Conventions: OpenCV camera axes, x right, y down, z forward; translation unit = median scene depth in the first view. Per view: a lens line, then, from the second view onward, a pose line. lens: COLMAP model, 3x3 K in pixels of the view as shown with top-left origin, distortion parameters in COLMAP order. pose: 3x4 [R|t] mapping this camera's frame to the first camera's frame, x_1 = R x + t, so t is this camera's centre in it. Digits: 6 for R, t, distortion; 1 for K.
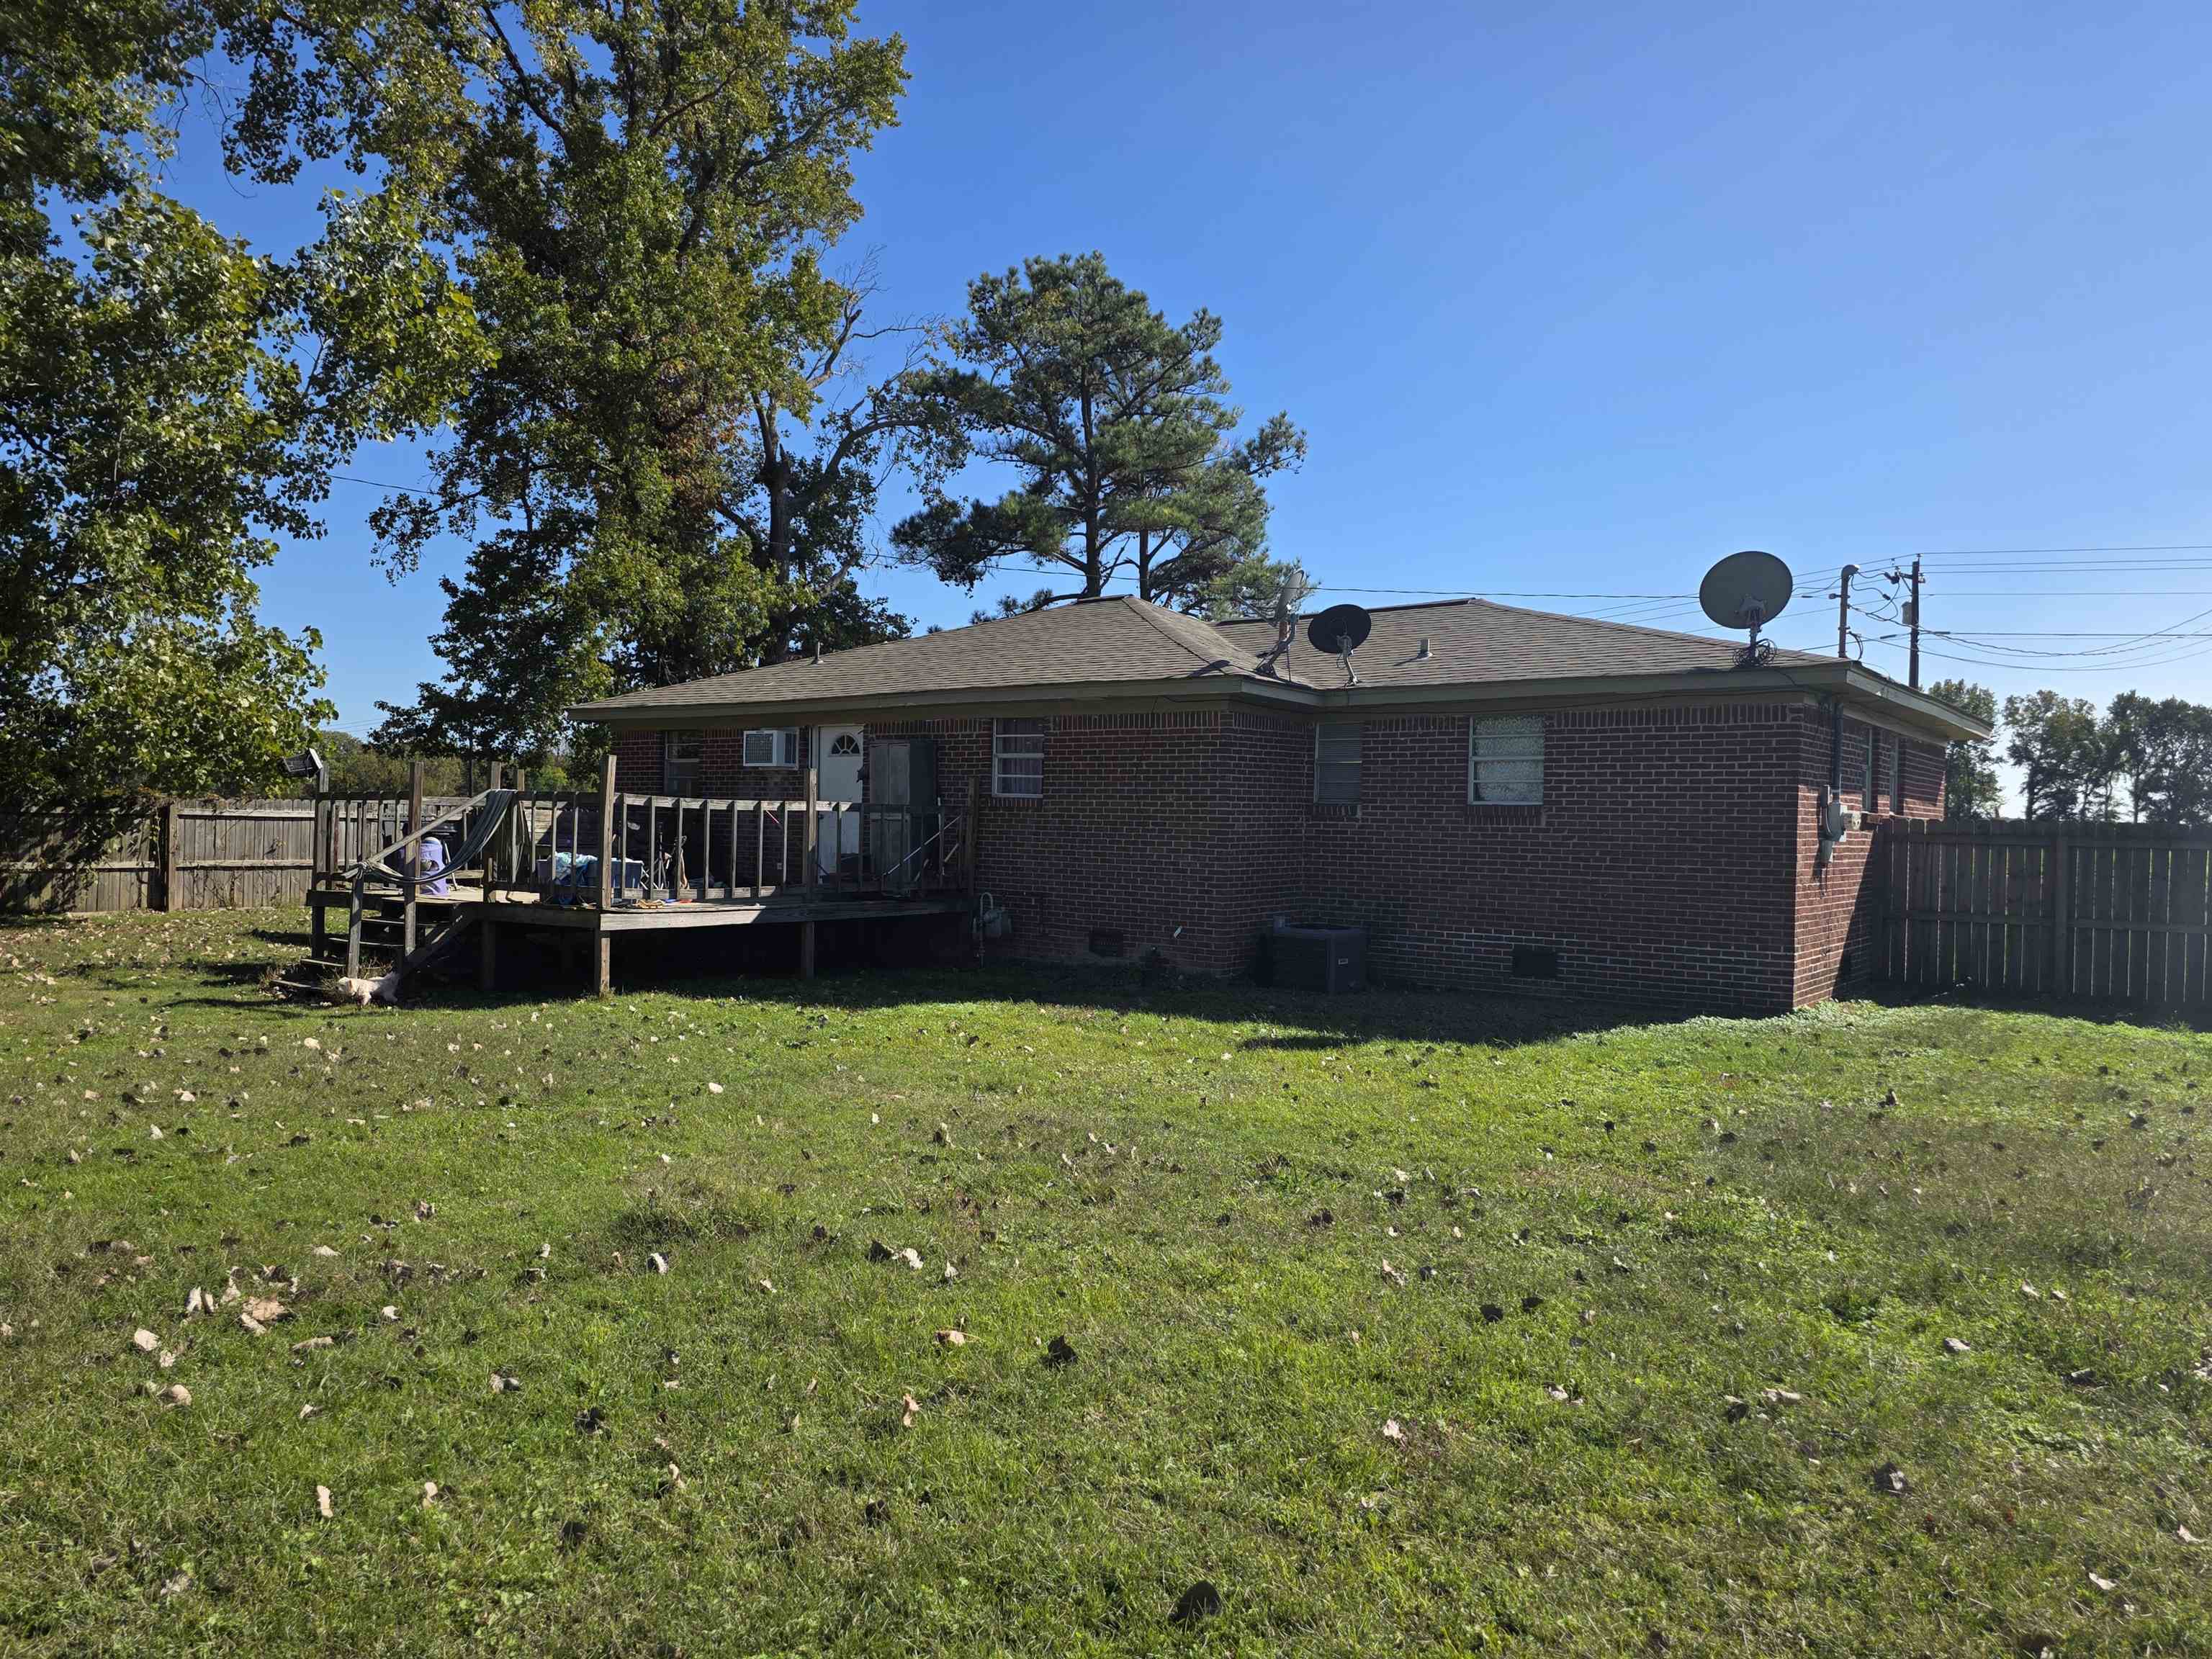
lens RADIAL K [[1537.7, 0, 1106.0], [0, 1537.7, 829.5], [0, 0, 1]] dist [0.156761, -0.219367]
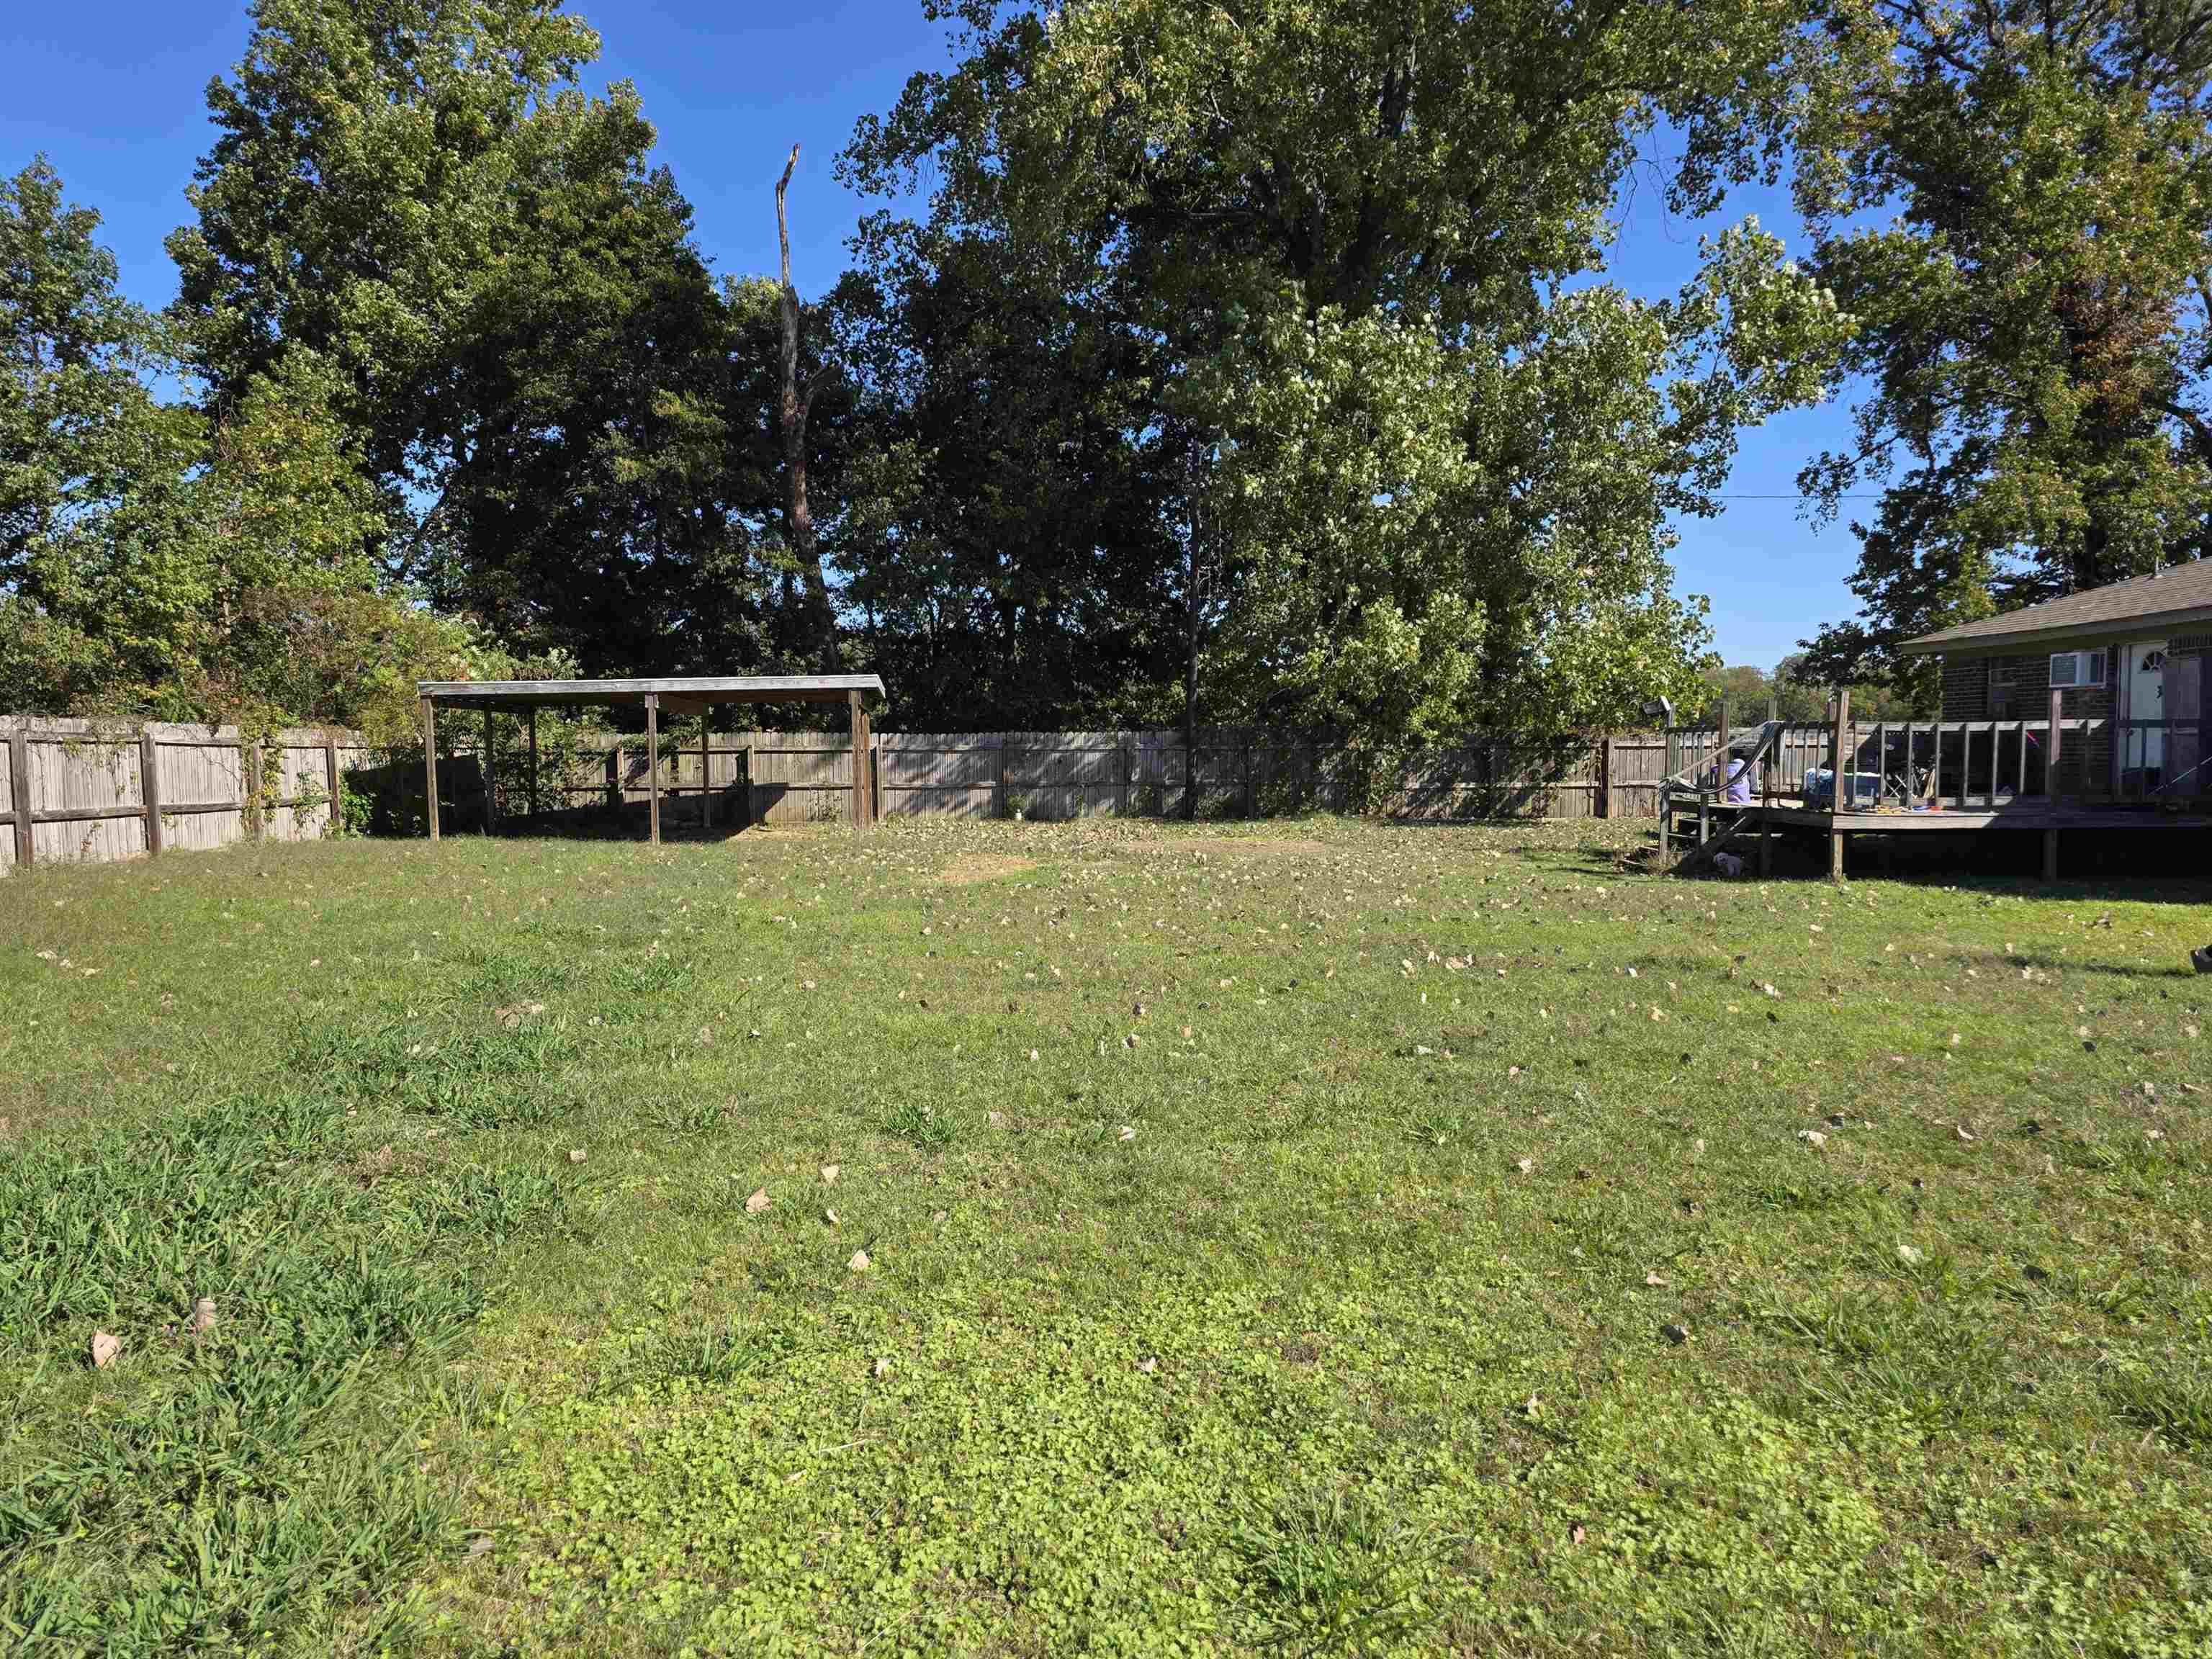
lens RADIAL K [[1537.7, 0, 1106.0], [0, 1537.7, 829.5], [0, 0, 1]] dist [0.156761, -0.219367]
pose [[0.619955, 0.017211, -0.784448, 0.182608], [0.020539, 0.999061, 0.038152, 0.001860], [0.784368, -0.039764, 0.619020, -0.156608]]
